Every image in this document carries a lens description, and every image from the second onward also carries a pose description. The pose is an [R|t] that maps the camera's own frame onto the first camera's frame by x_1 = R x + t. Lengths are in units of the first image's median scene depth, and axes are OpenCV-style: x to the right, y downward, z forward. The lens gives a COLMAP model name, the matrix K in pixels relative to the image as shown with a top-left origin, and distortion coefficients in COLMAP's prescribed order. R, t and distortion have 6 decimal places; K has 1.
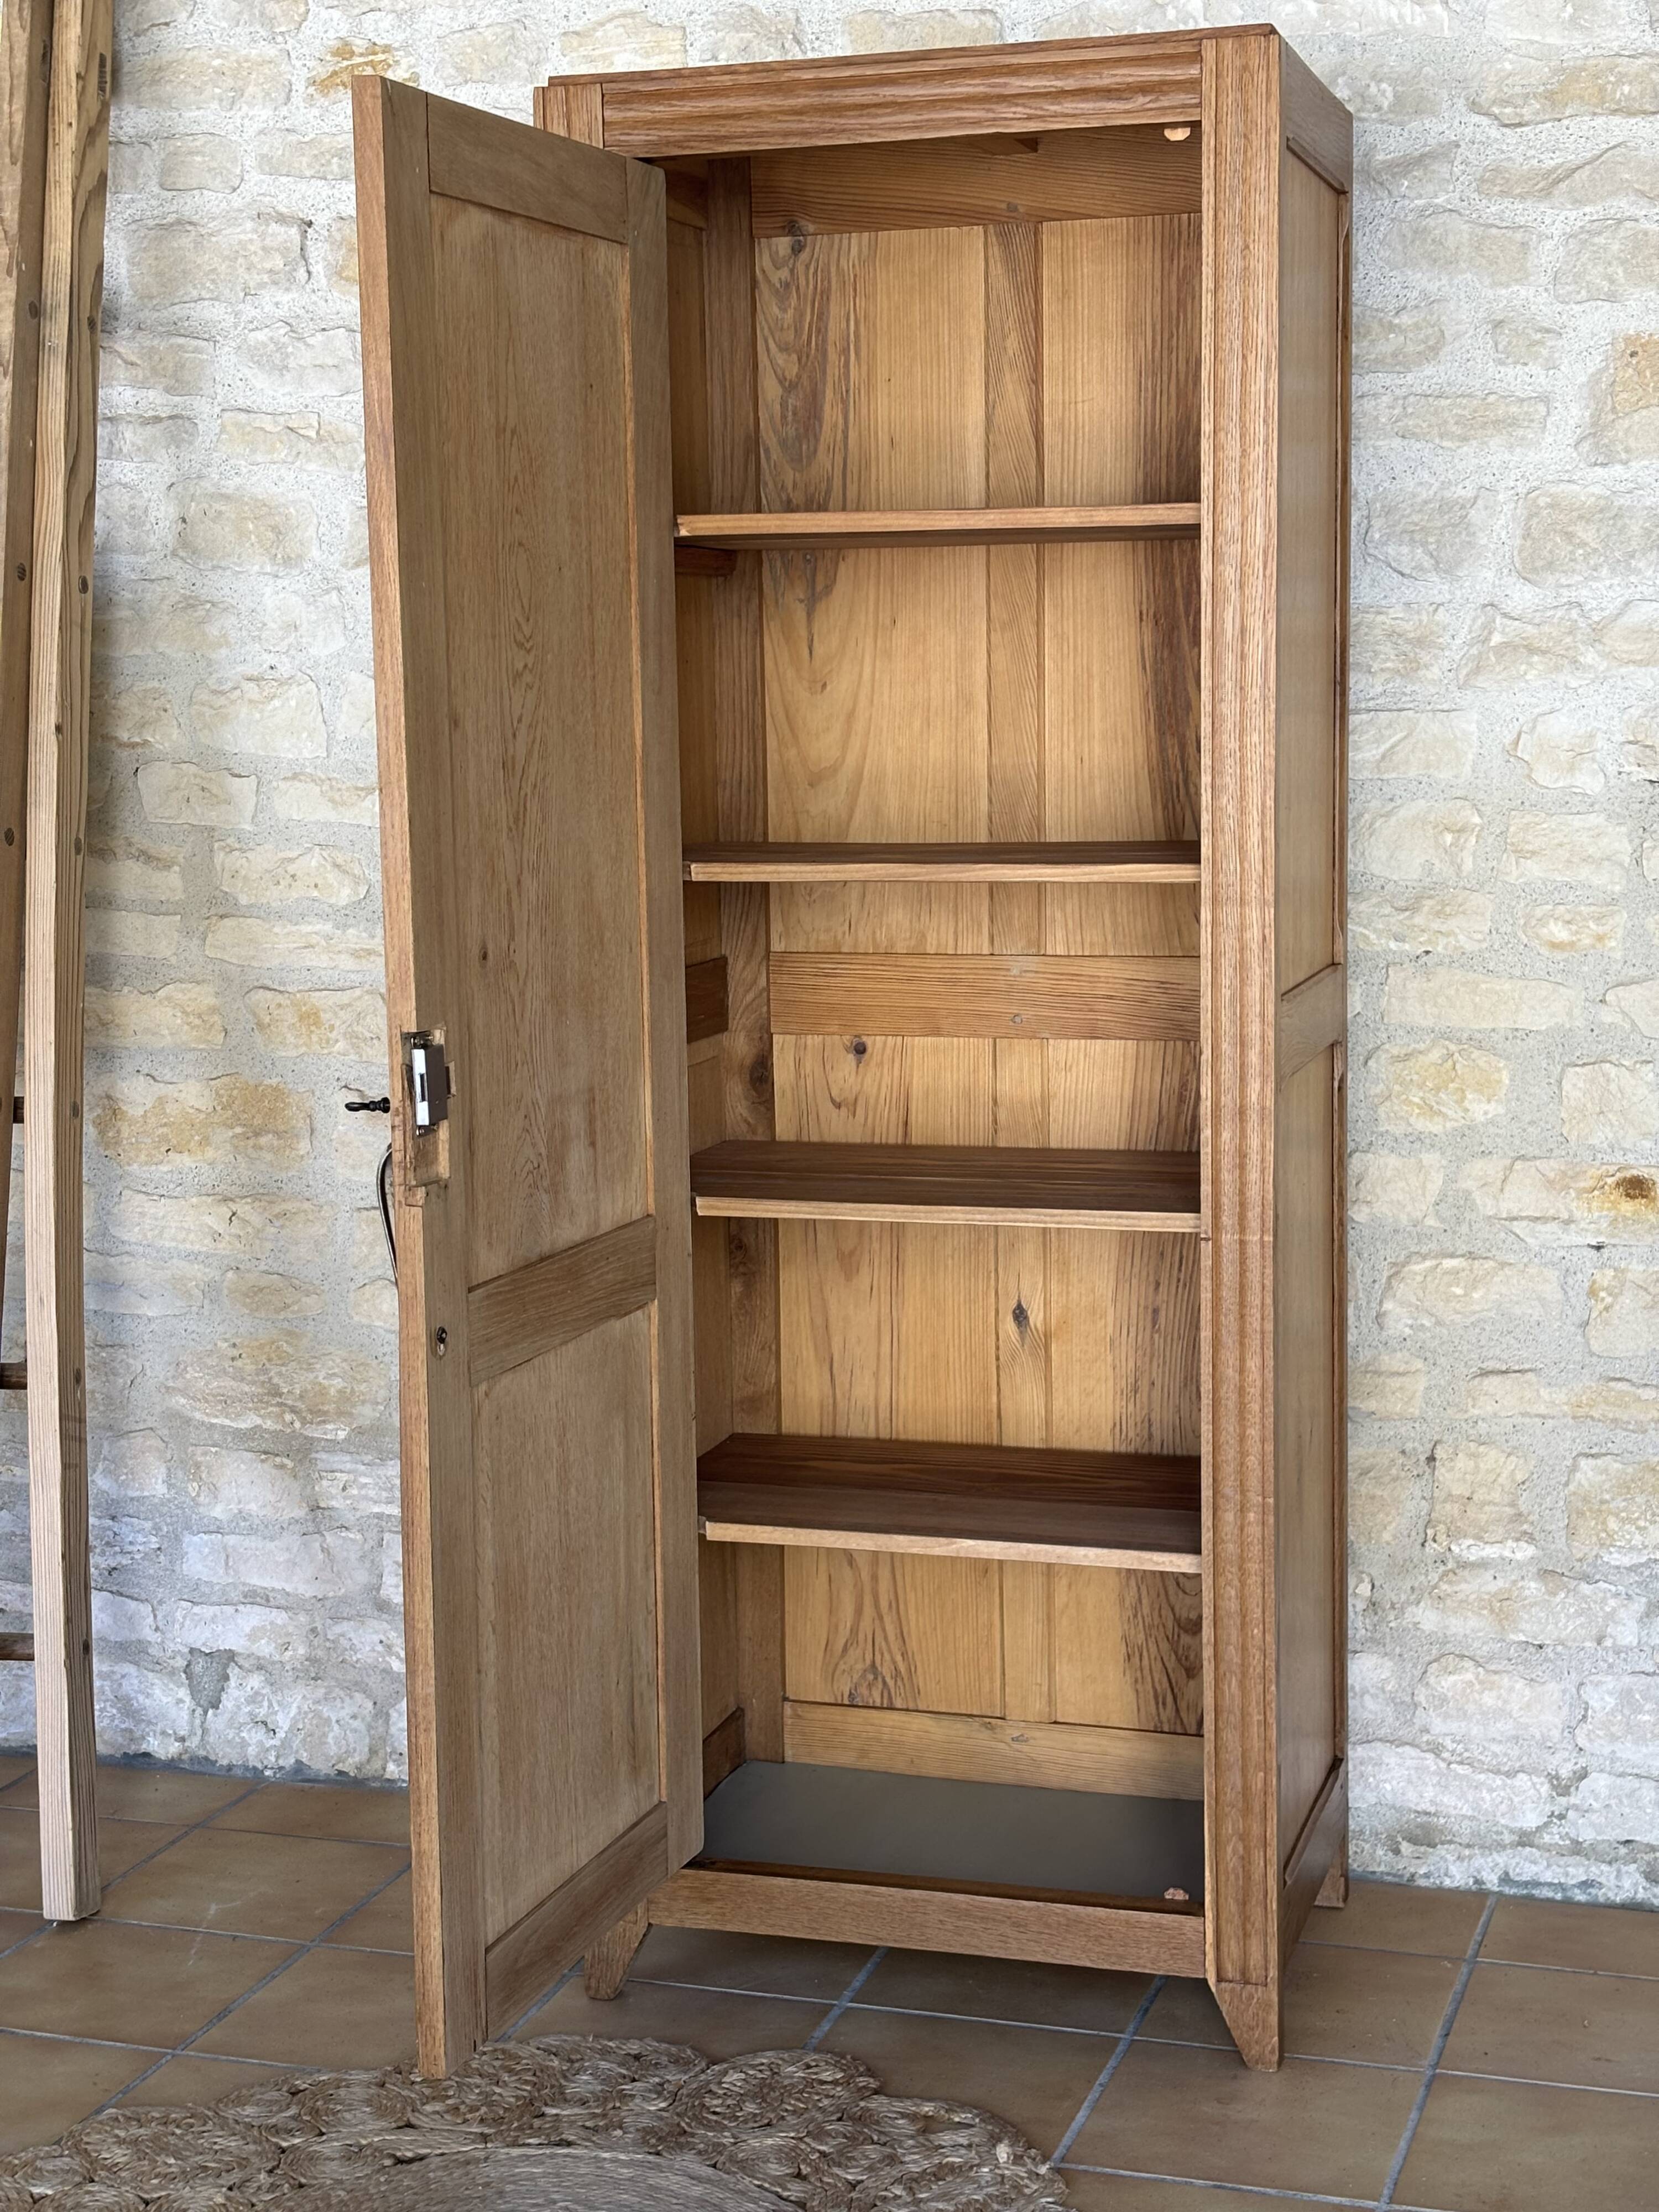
lens RADIAL K [[3380.6, 0, 827.5], [0, 3380.6, 1124.9], [0, 0, 1]] dist [0.056476, 0.000000]
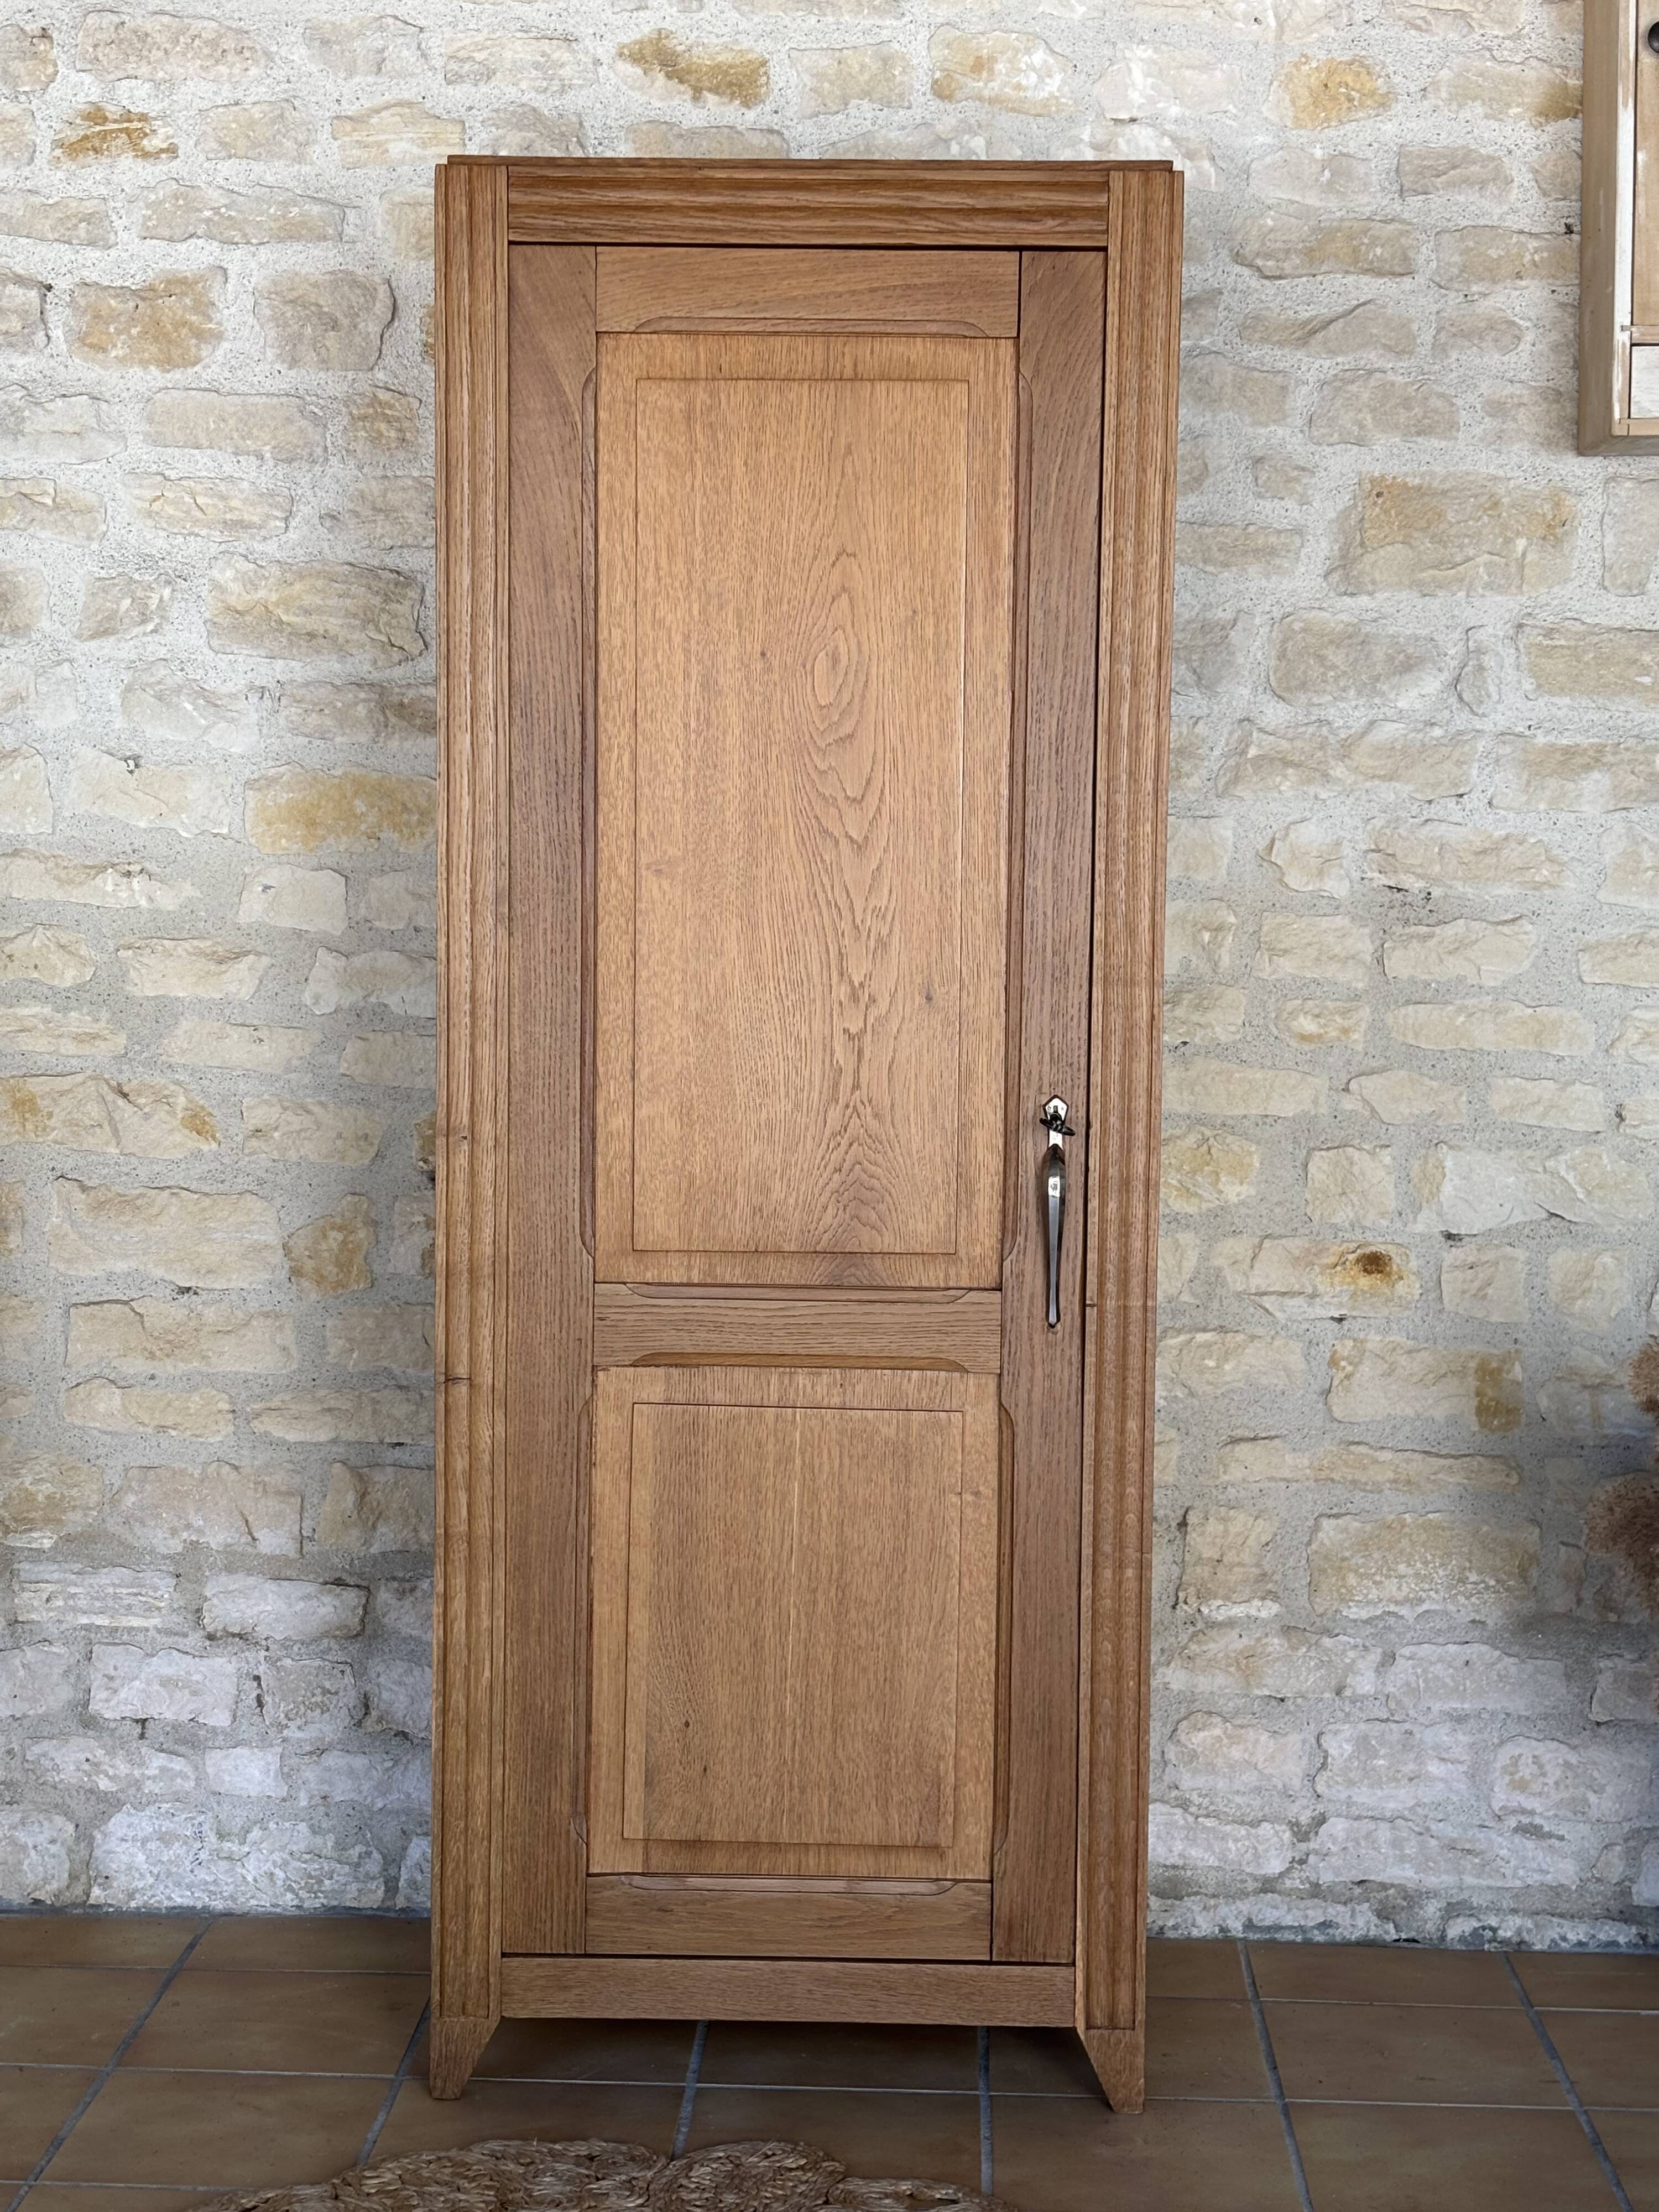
lens RADIAL K [[3380.6, 0, 857.2], [0, 3380.6, 1116.0], [0, 0, 1]] dist [0.056476, 0.000000]
pose [[0.959783, 0.005298, 0.280693, -0.217916], [0.008448, 0.998824, -0.047740, 0.021438], [-0.280616, 0.048191, 0.958610, 0.015580]]
